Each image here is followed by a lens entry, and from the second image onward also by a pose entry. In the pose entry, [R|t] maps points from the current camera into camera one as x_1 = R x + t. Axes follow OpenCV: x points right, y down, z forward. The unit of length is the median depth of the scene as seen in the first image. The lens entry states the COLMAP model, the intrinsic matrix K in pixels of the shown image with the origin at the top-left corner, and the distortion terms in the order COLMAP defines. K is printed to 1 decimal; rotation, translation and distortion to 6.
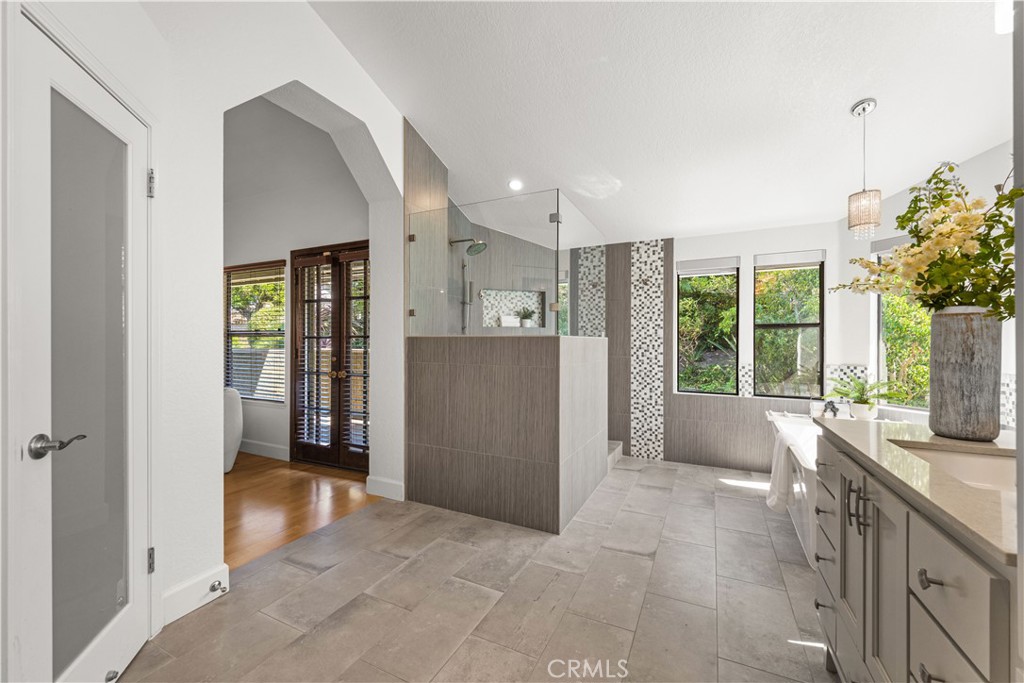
lens RADIAL K [[401.4, 0, 512.5], [0, 401.4, 341.3], [0, 0, 1]] dist [0.002098, 0.000117]
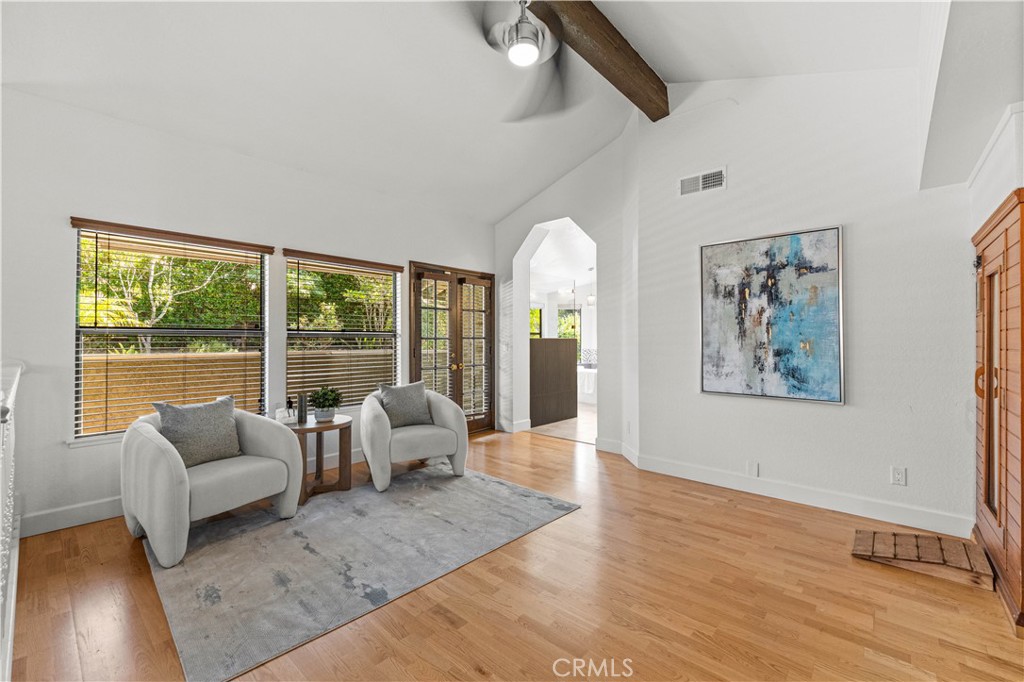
lens RADIAL K [[430.4, 0, 511.7], [0, 430.4, 339.4], [0, 0, 1]] dist [0.000008, 0.000000]
pose [[0.267982, -0.002310, 0.963421, -1.646849], [0.004903, 0.999987, 0.001034, -0.007530], [-0.963411, 0.004447, 0.267990, 0.422770]]
